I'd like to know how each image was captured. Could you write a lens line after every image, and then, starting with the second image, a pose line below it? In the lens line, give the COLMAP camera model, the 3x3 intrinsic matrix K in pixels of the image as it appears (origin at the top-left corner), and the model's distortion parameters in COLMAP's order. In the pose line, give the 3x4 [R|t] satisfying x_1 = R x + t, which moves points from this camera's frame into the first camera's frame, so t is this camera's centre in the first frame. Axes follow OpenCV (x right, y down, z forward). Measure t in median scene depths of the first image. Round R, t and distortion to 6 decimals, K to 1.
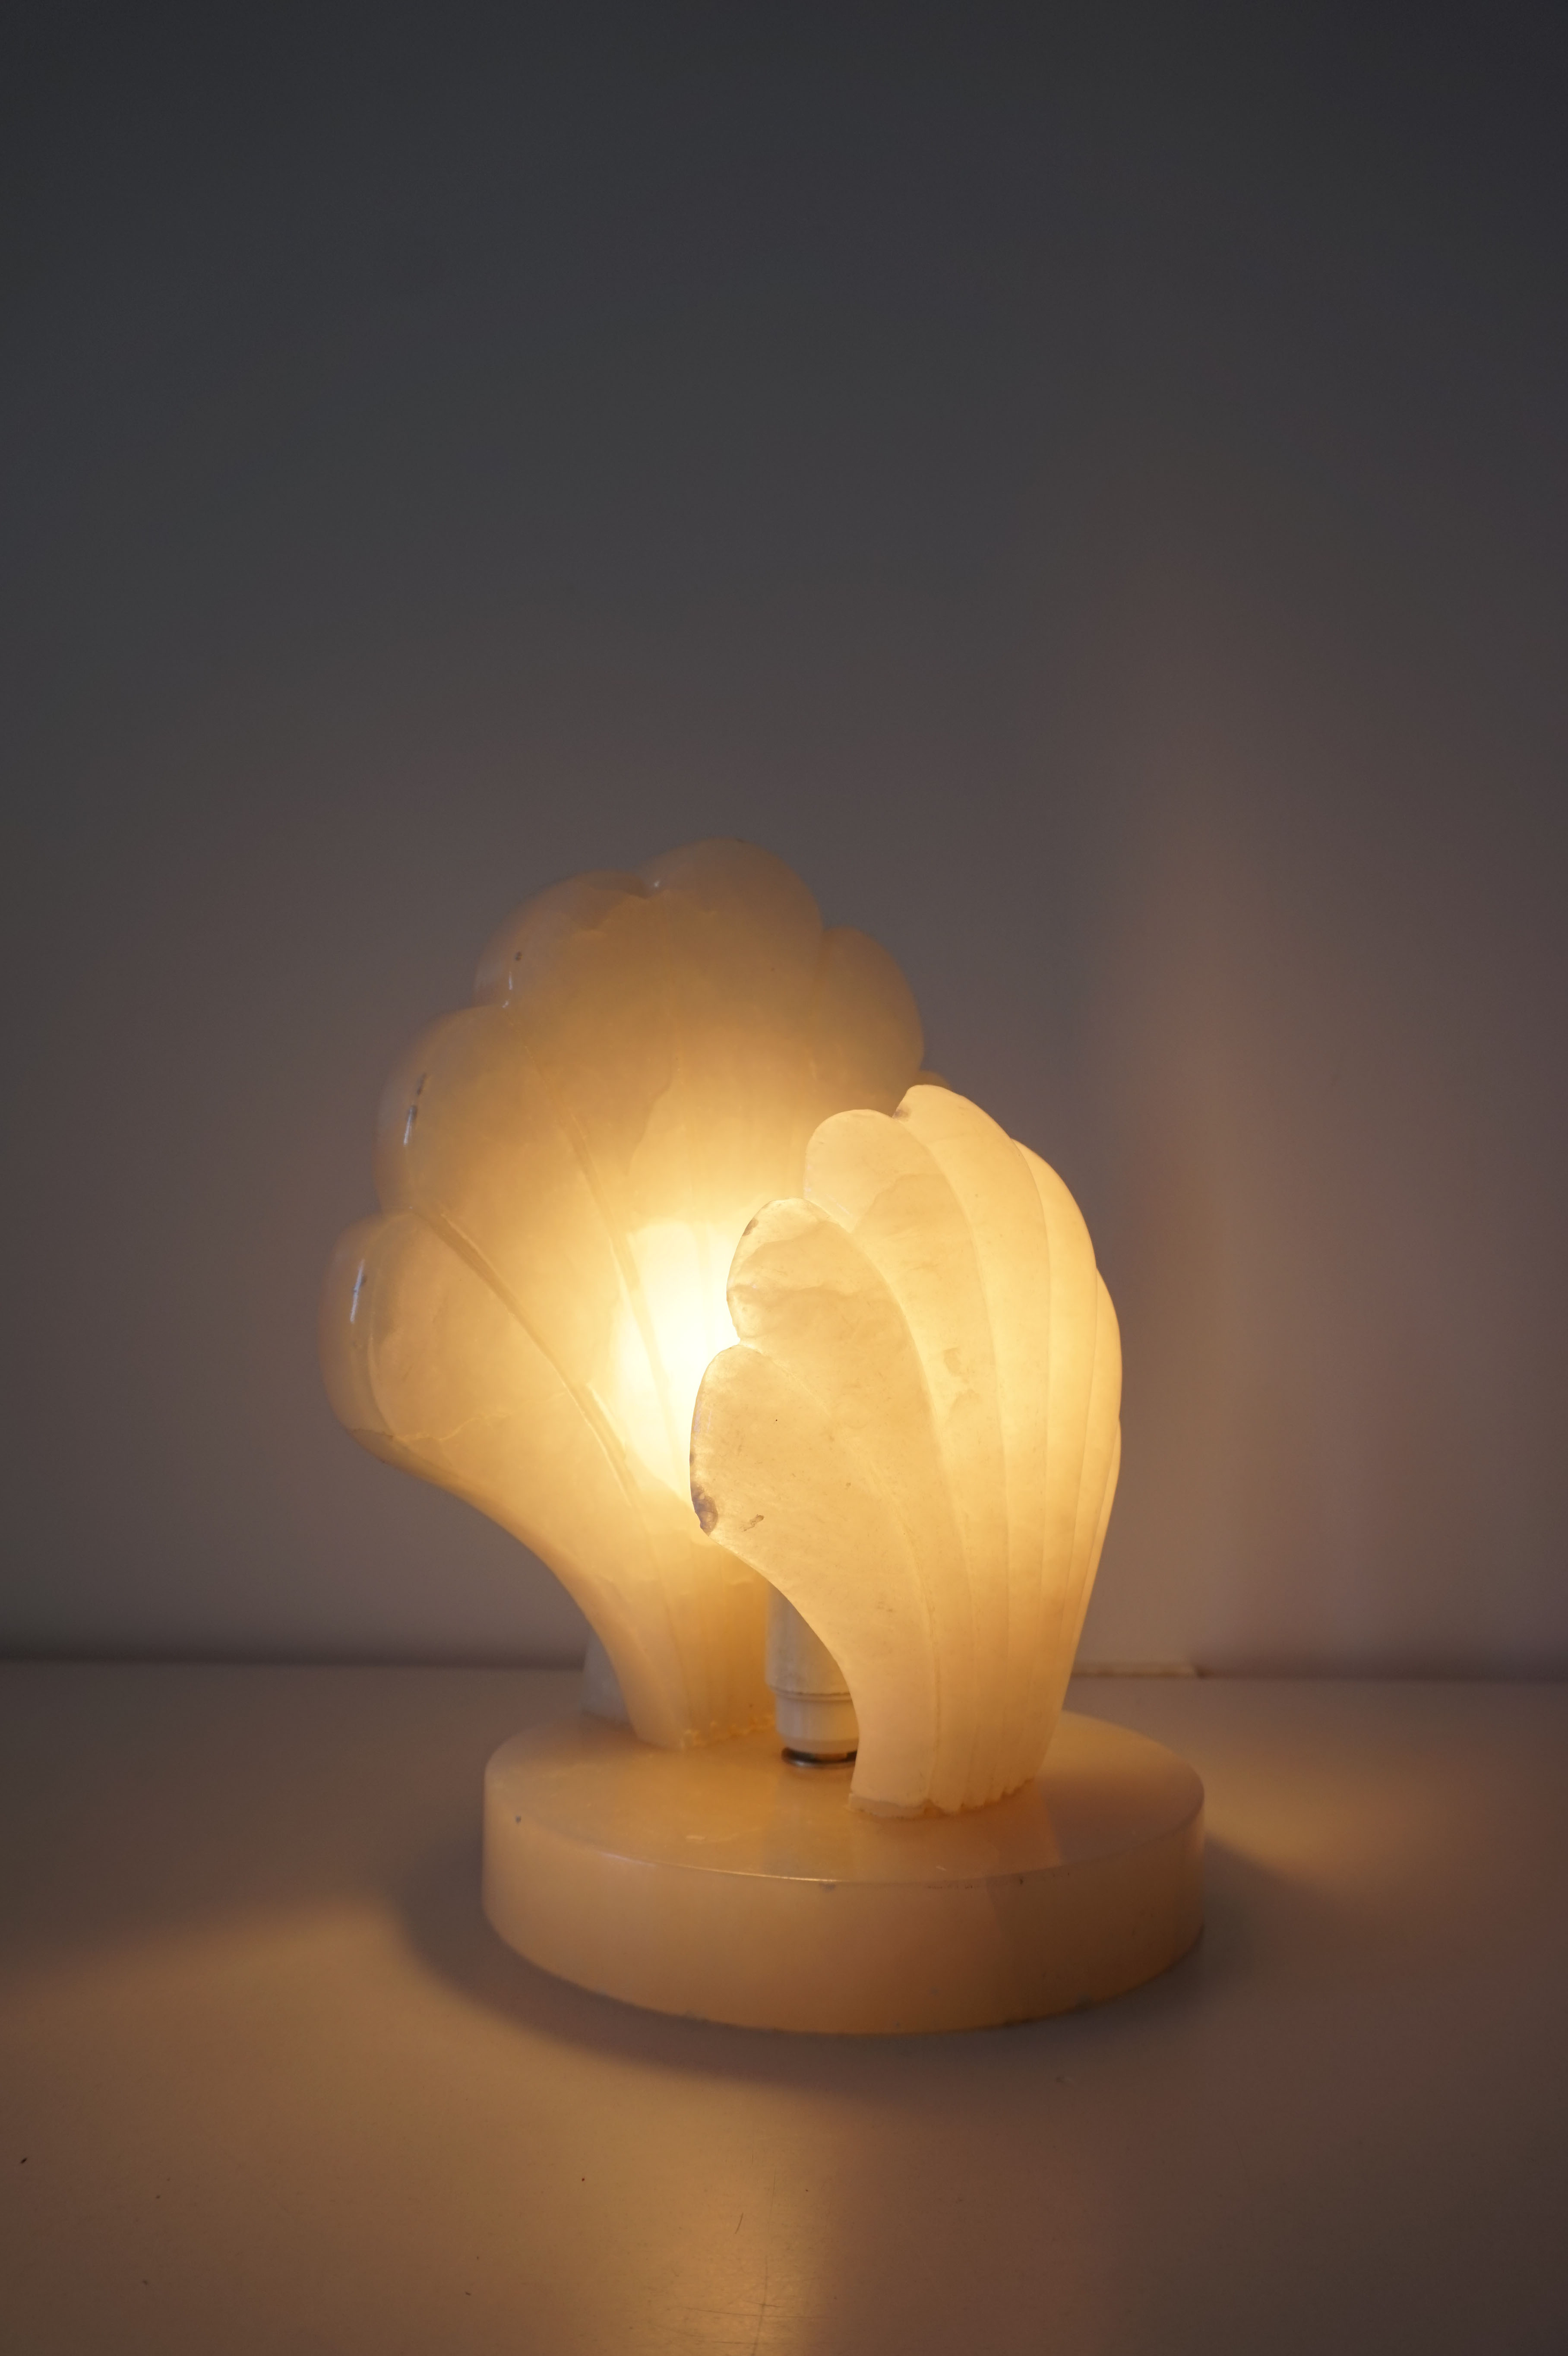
lens RADIAL K [[1600.3, 0, 784.0], [0, 1600.3, 1182.7], [0, 0, 1]] dist [-0.059801, -0.000990]
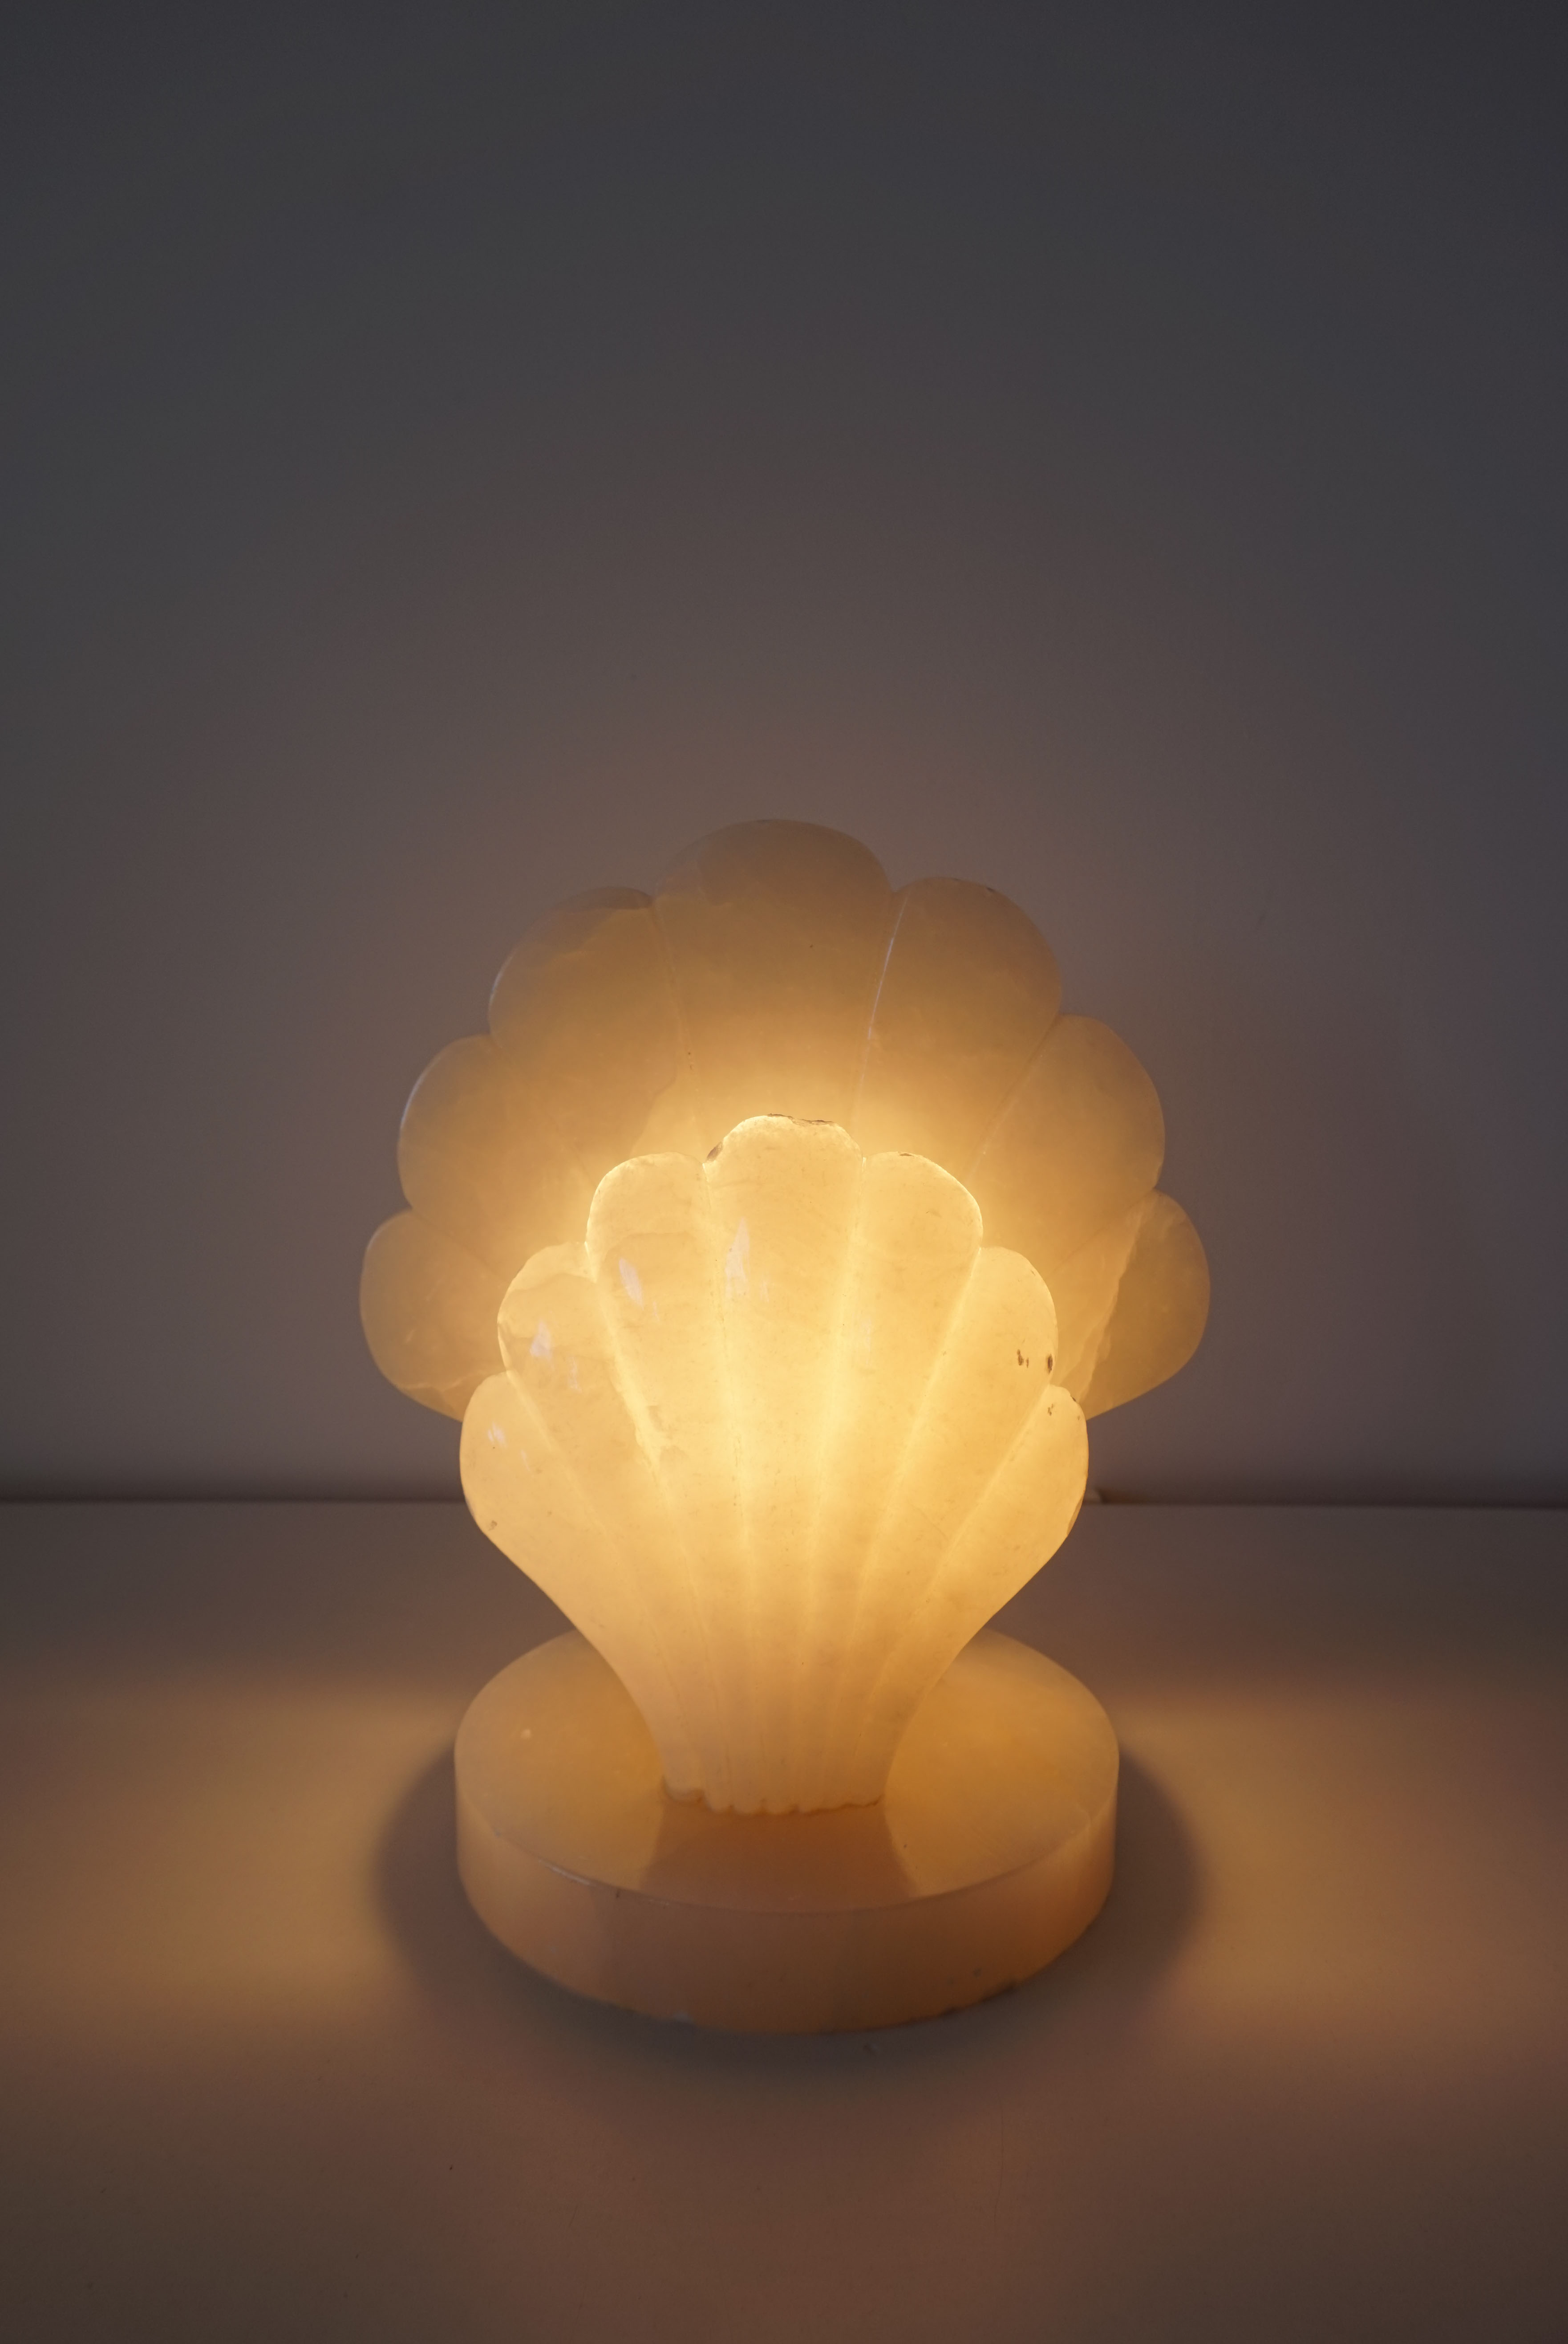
lens RADIAL K [[1626.5, 0, 718.7], [0, 1626.5, 1144.1], [0, 0, 1]] dist [-0.061806, 0.002900]
pose [[0.662601, 0.075456, -0.745162, 0.895200], [0.078651, 0.982401, 0.169416, -0.236341], [0.744832, -0.170863, 0.645005, 0.369583]]
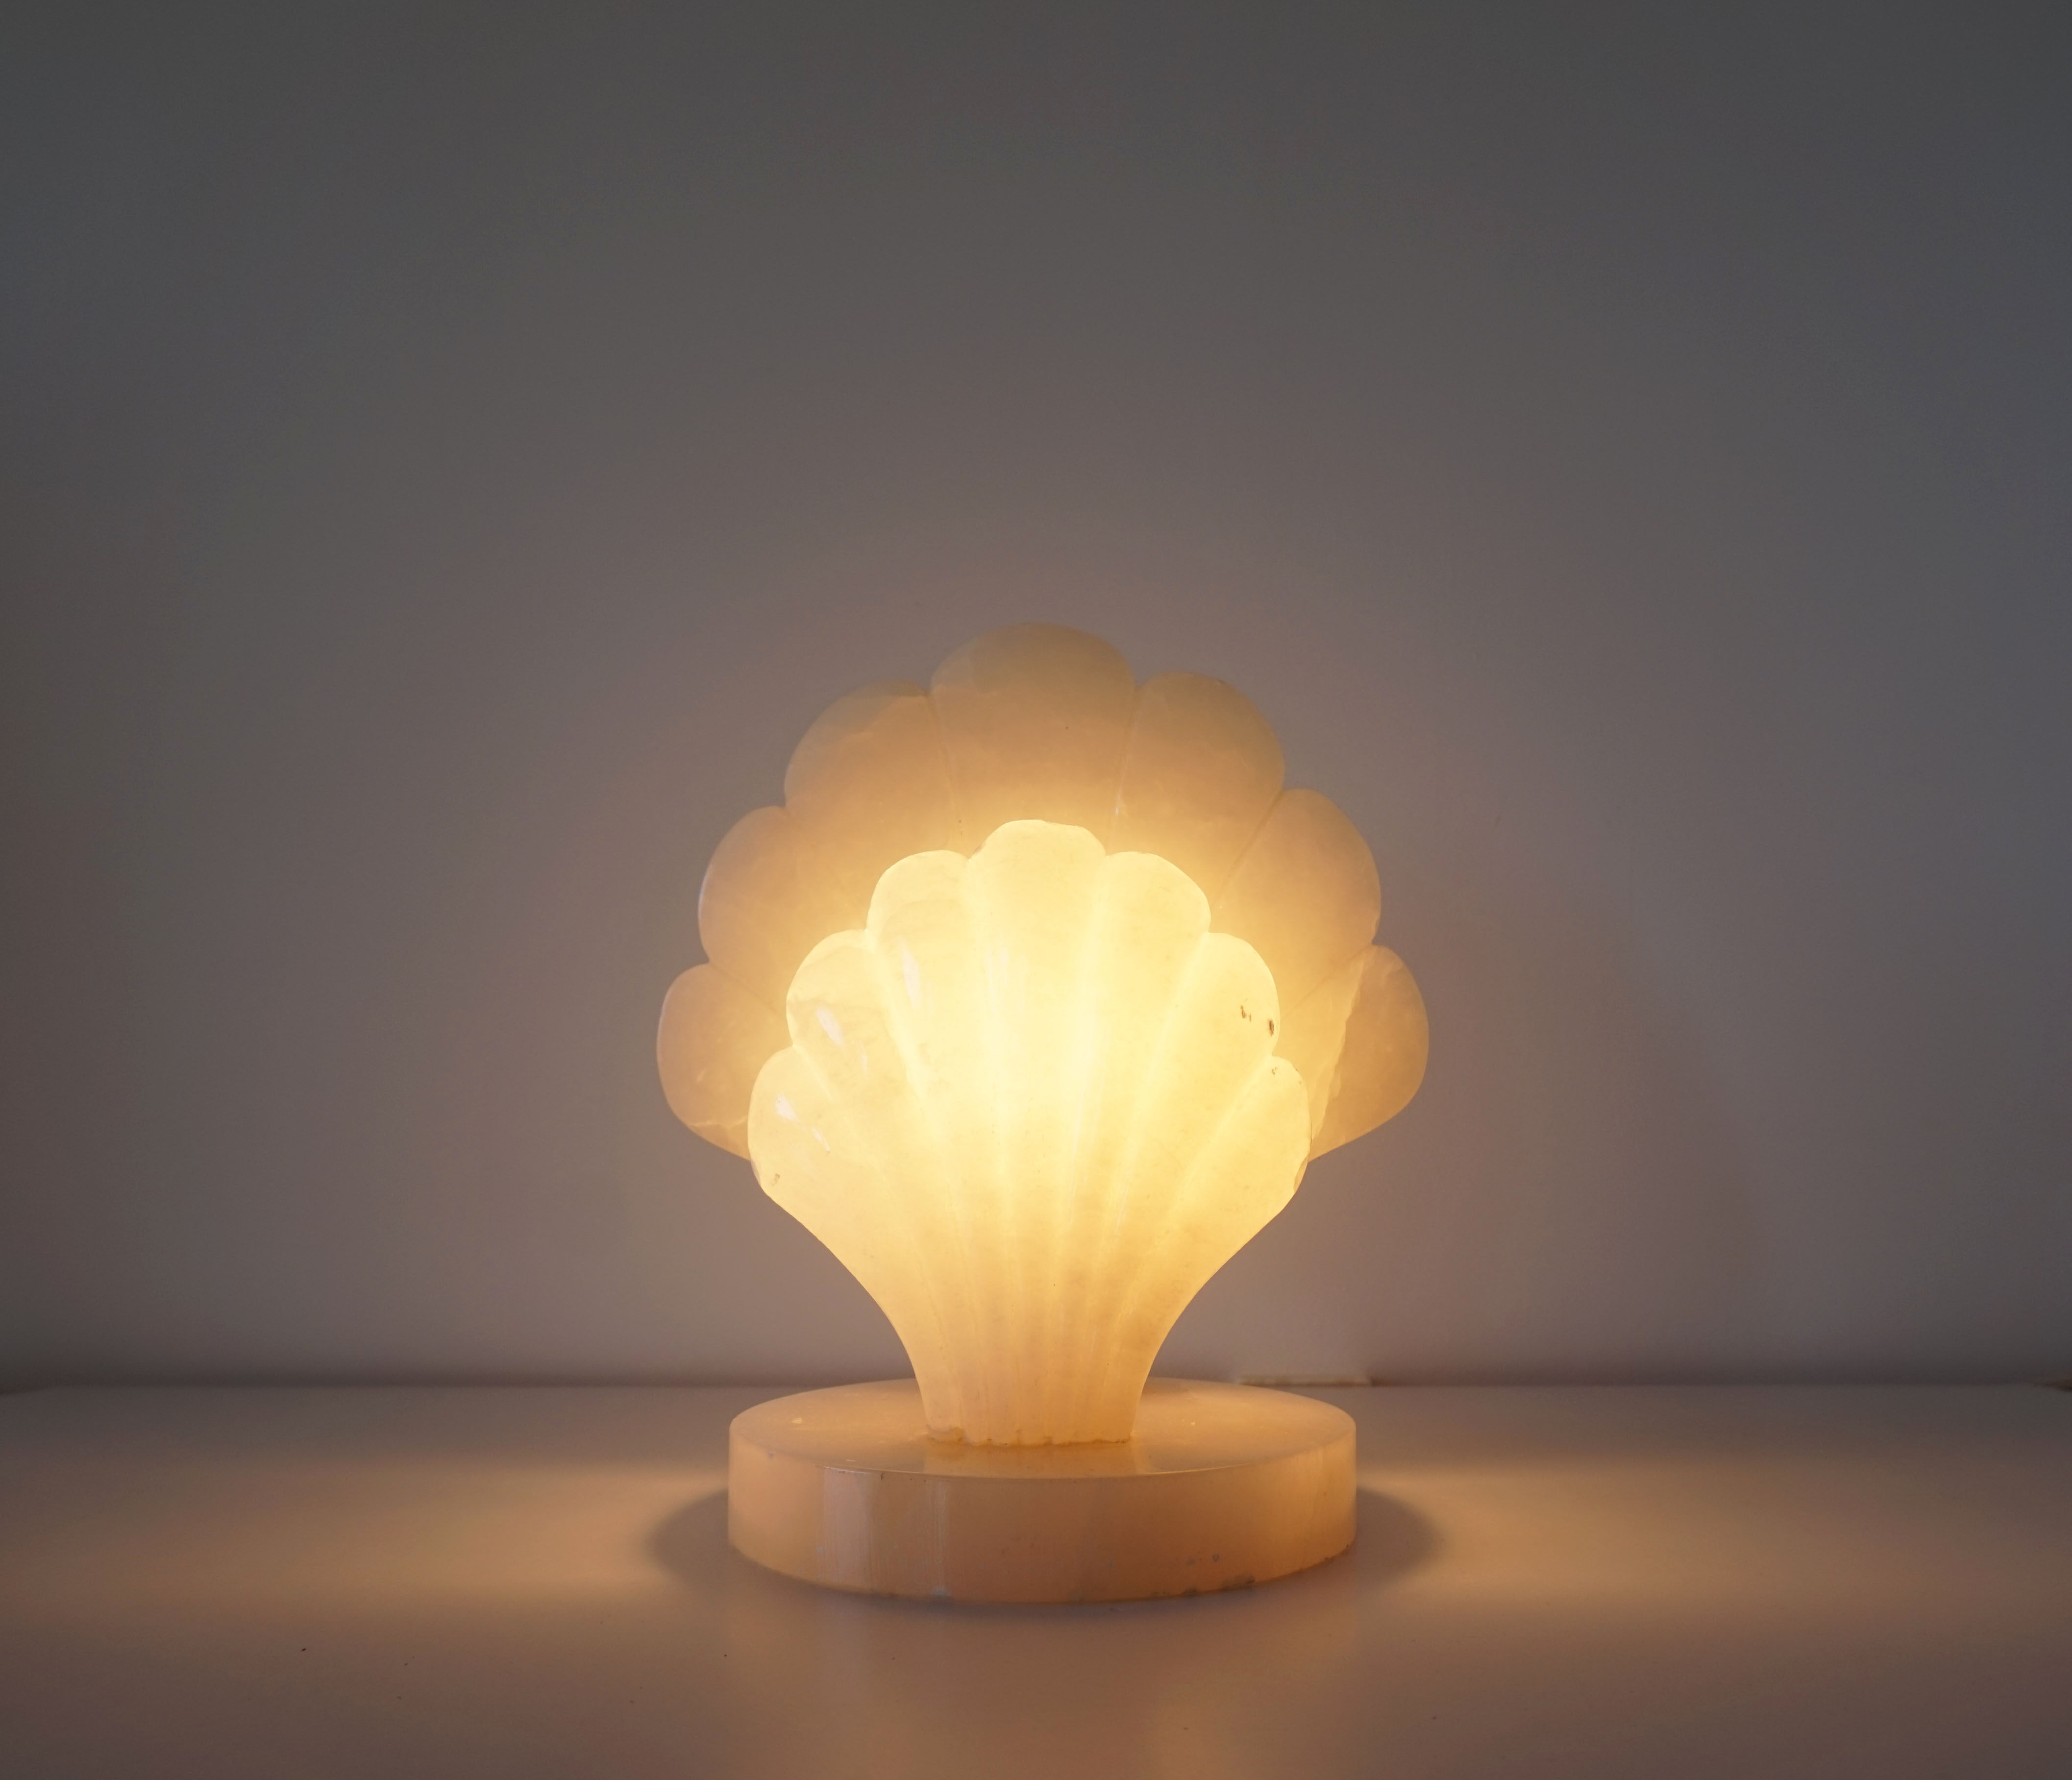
lens RADIAL K [[1799.4, 0, 1037.7], [0, 1799.4, 887.9], [0, 0, 1]] dist [-0.100613, -0.011377]
pose [[0.675467, -0.105948, -0.729739, 1.135629], [0.073799, 0.994369, -0.076058, 0.094840], [0.733688, -0.002479, 0.679482, 0.147446]]
